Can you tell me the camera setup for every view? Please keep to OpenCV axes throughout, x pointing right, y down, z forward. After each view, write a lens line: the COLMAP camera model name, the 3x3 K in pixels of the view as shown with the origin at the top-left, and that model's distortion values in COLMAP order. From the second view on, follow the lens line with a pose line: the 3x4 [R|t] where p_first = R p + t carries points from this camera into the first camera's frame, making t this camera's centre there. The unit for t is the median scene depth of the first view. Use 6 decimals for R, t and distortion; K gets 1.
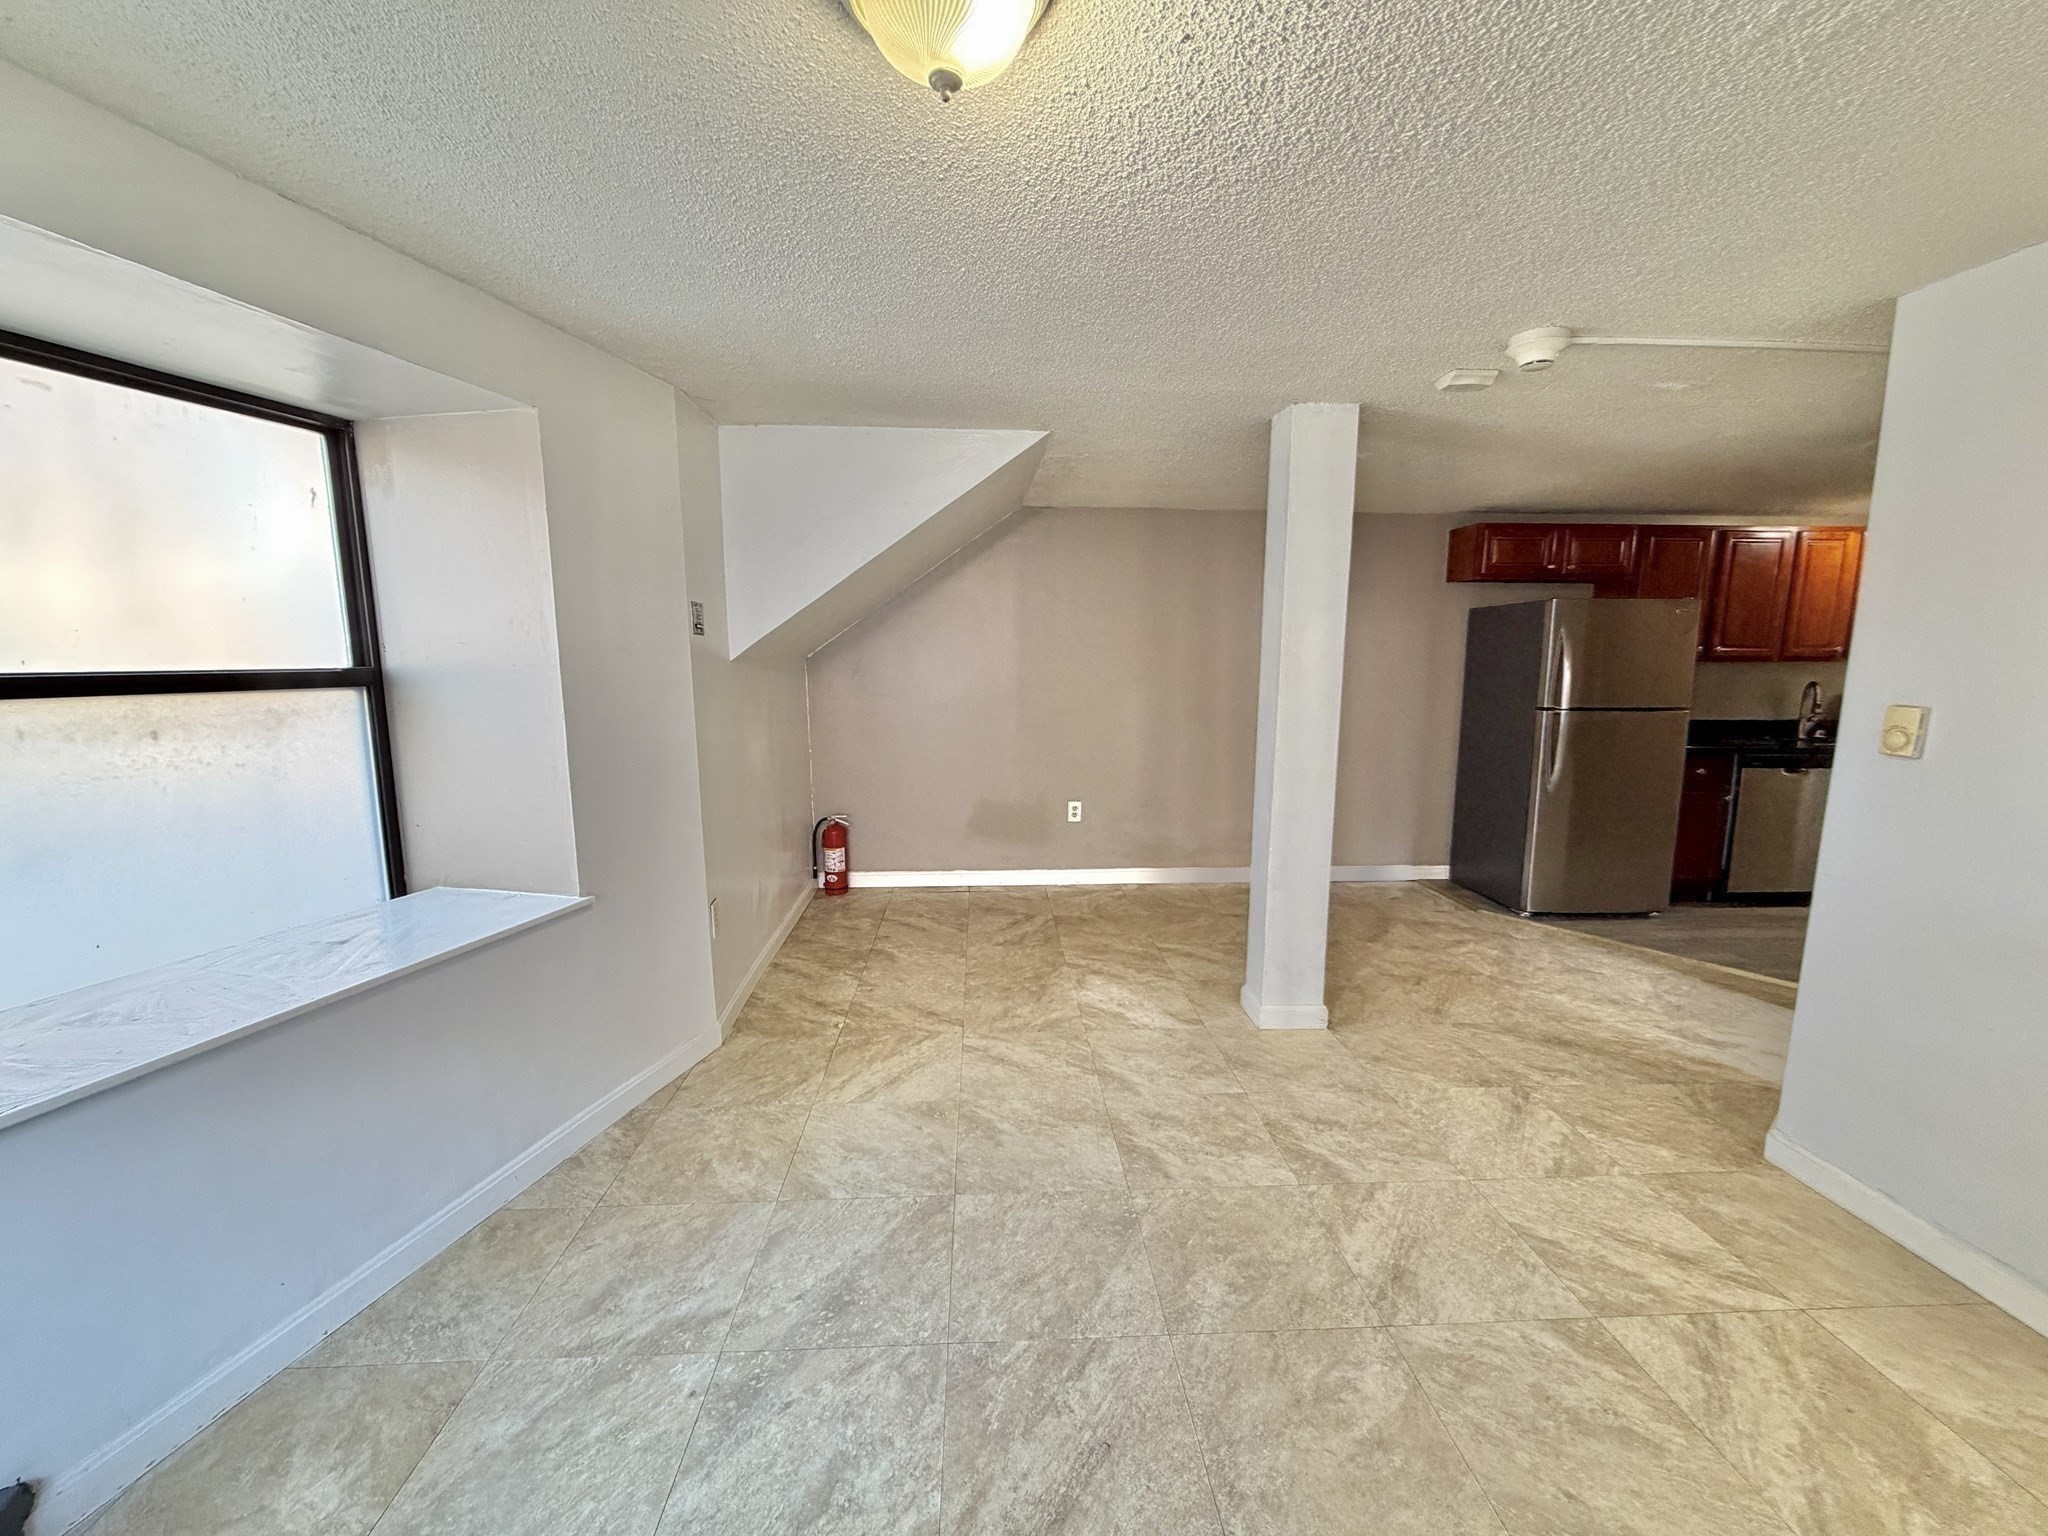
lens RADIAL K [[815.1, 0, 1015.1], [0, 815.1, 766.9], [0, 0, 1]] dist [-0.001643, -0.000281]
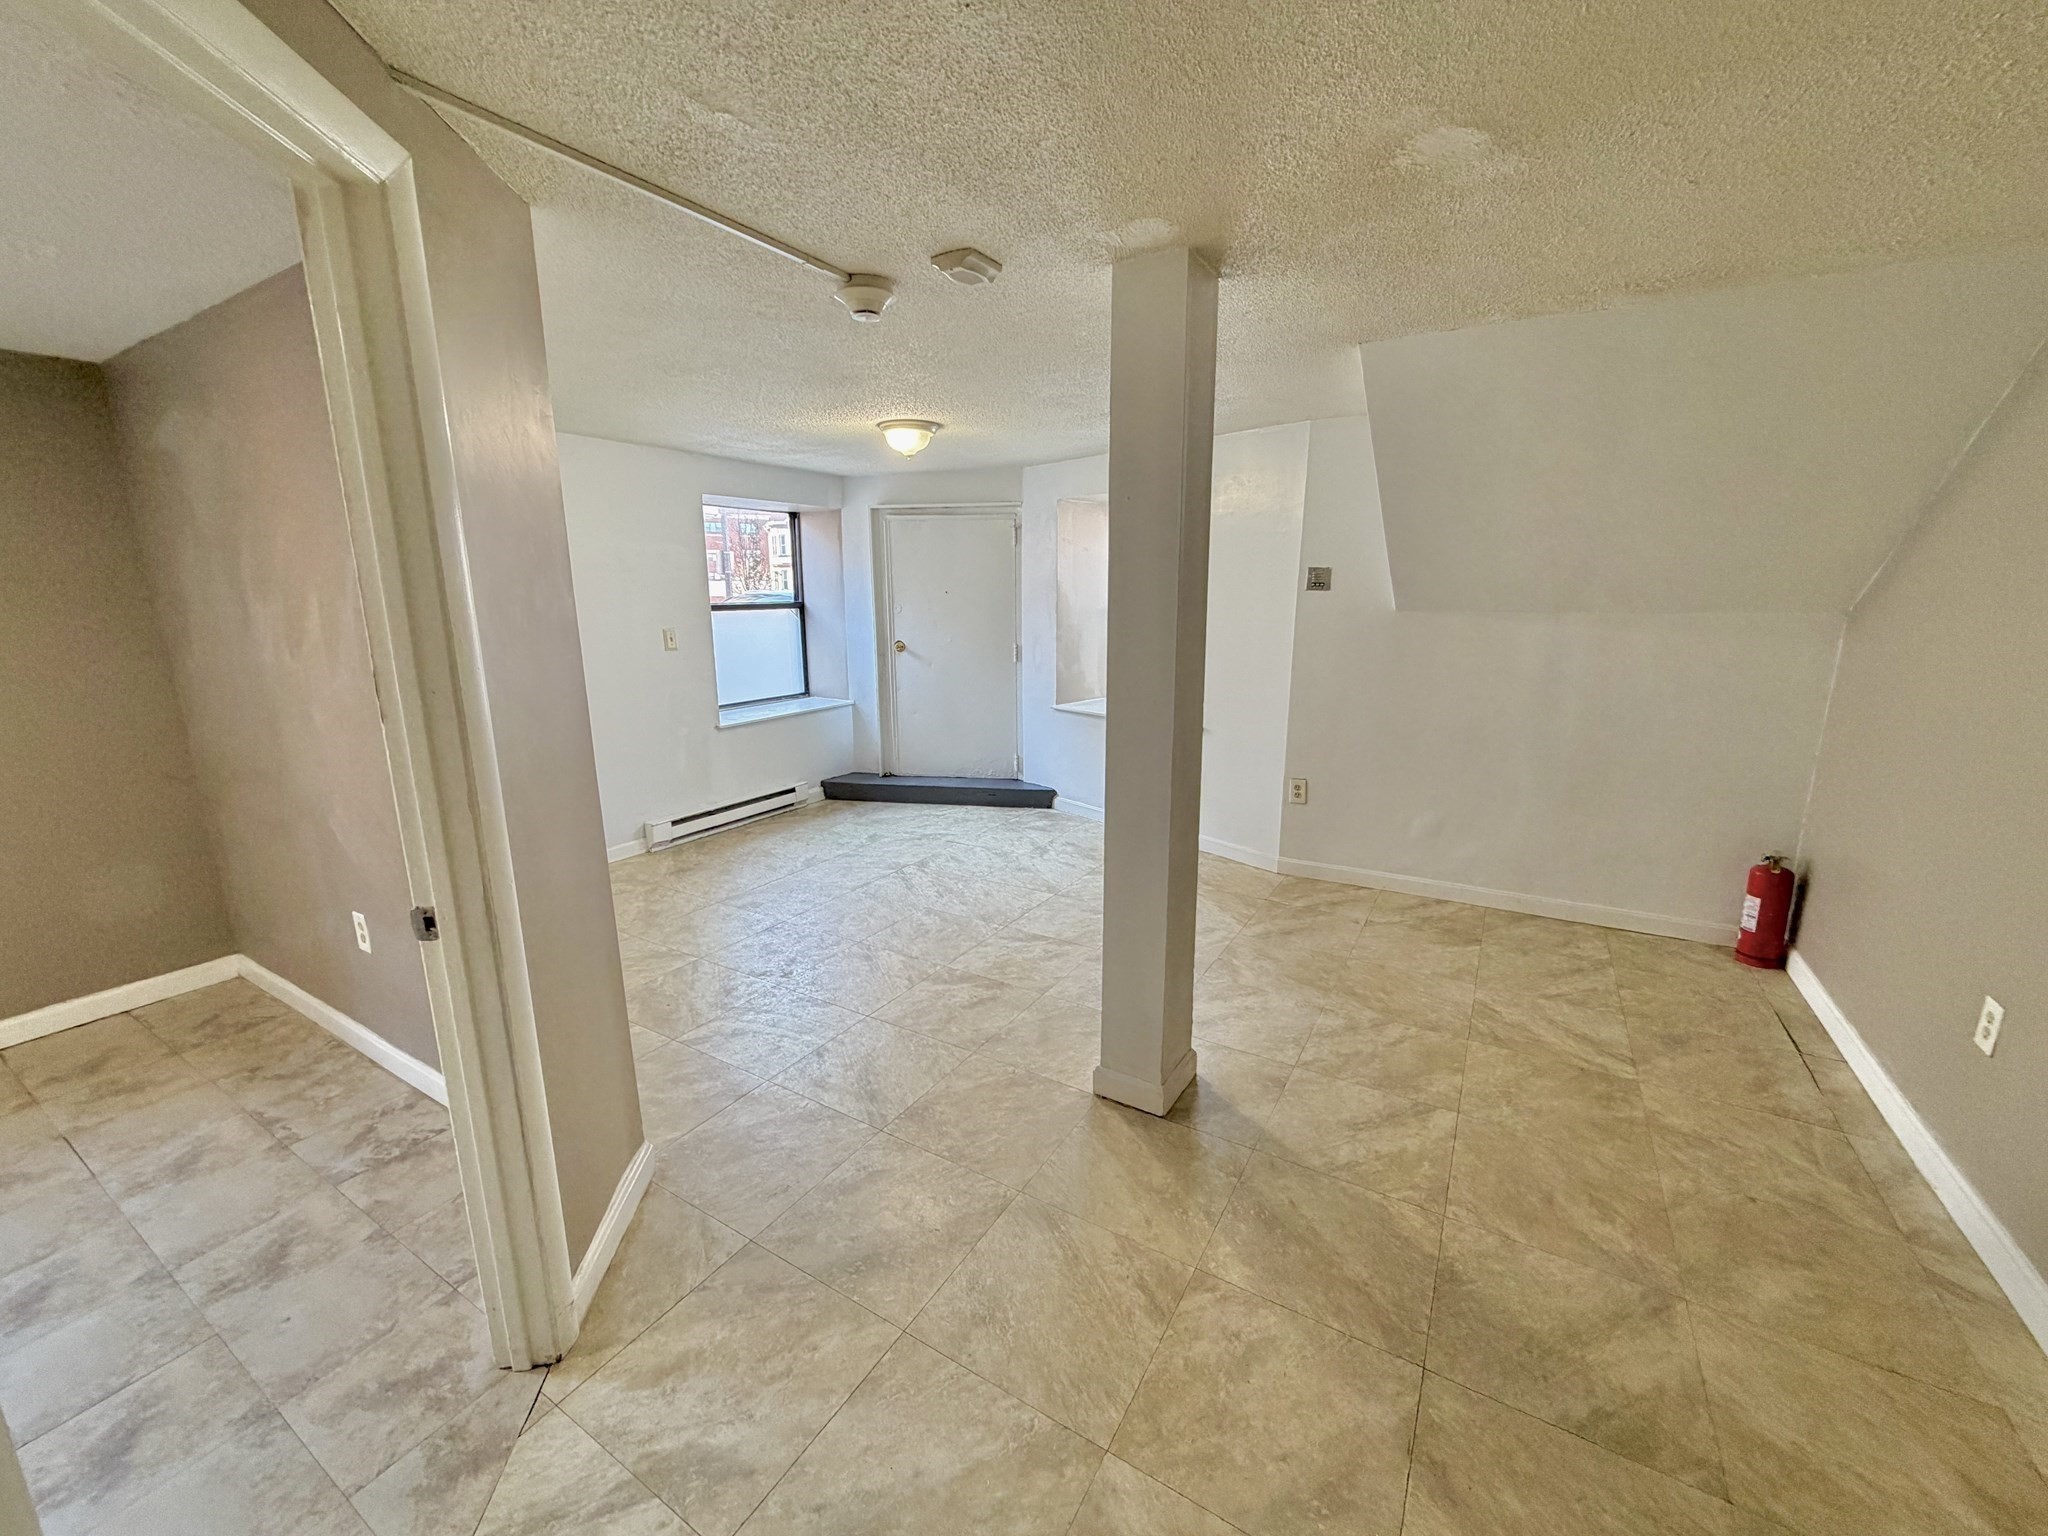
lens RADIAL K [[818.9, 0, 1016.3], [0, 818.9, 765.9], [0, 0, 1]] dist [0.001552, -0.000041]
pose [[-0.563551, 0.177695, -0.806743, 1.099783], [-0.106306, 0.952871, 0.284142, -0.218893], [0.819213, 0.245890, -0.518101, 1.382572]]
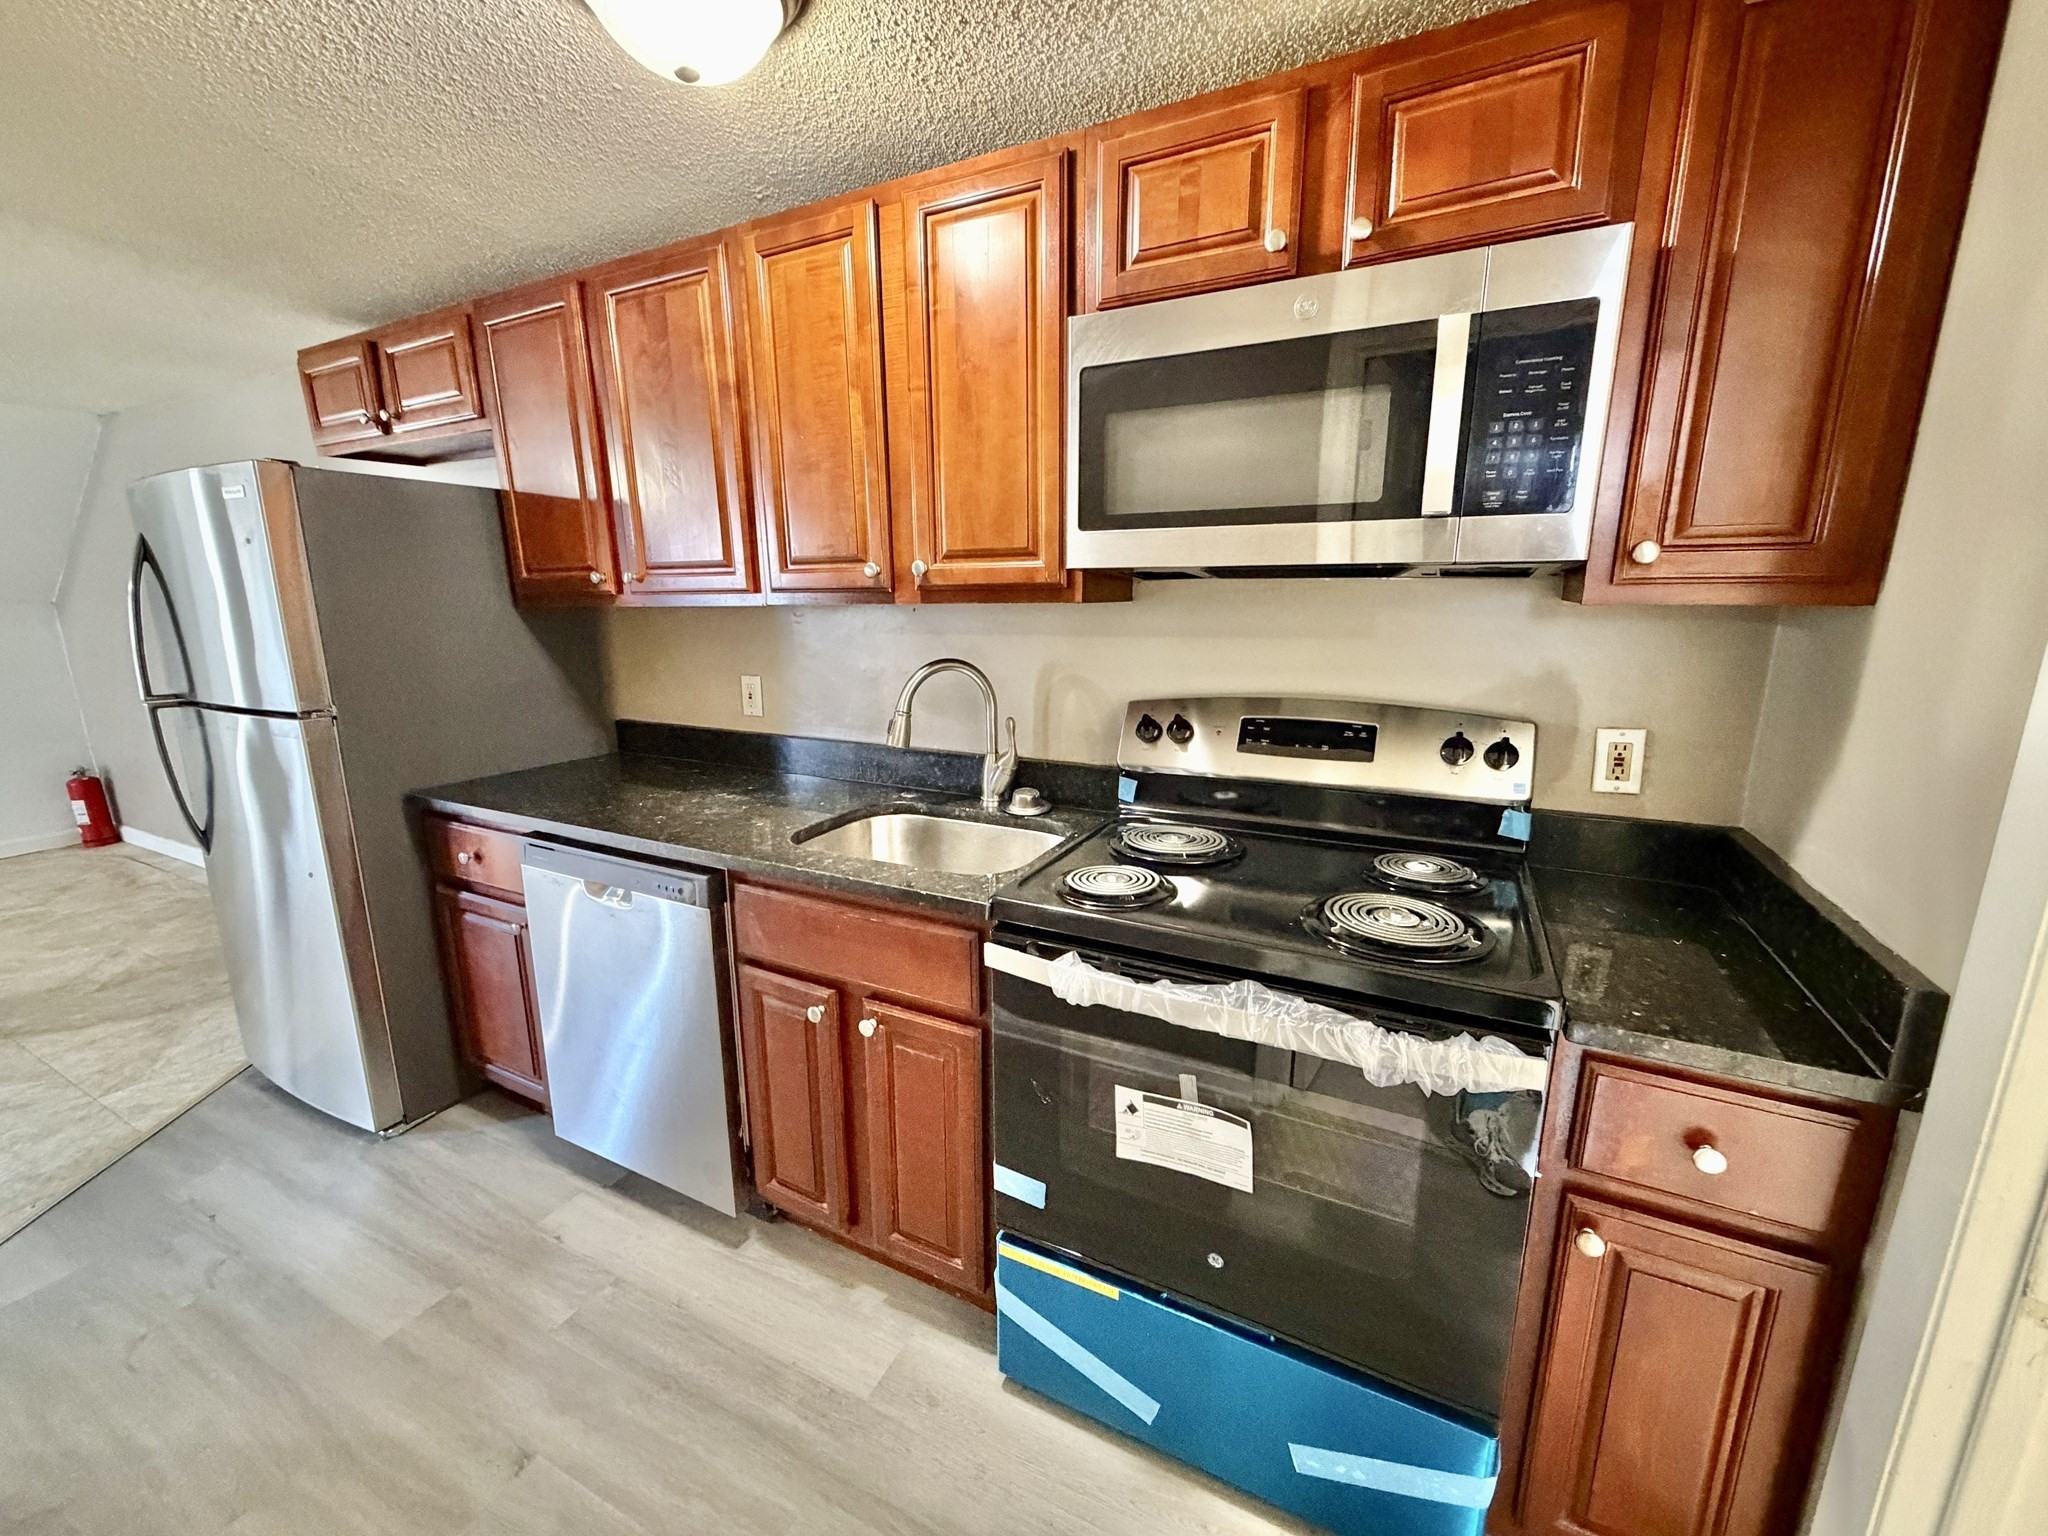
lens RADIAL K [[813.0, 0, 1024.0], [0, 813.0, 768.0], [0, 0, 1]] dist [0.001373, -0.000343]
pose [[0.866001, 0.098886, -0.490167, 2.053399], [-0.062176, 0.993938, 0.090667, -0.157743], [0.496161, -0.048041, 0.866900, 1.210289]]
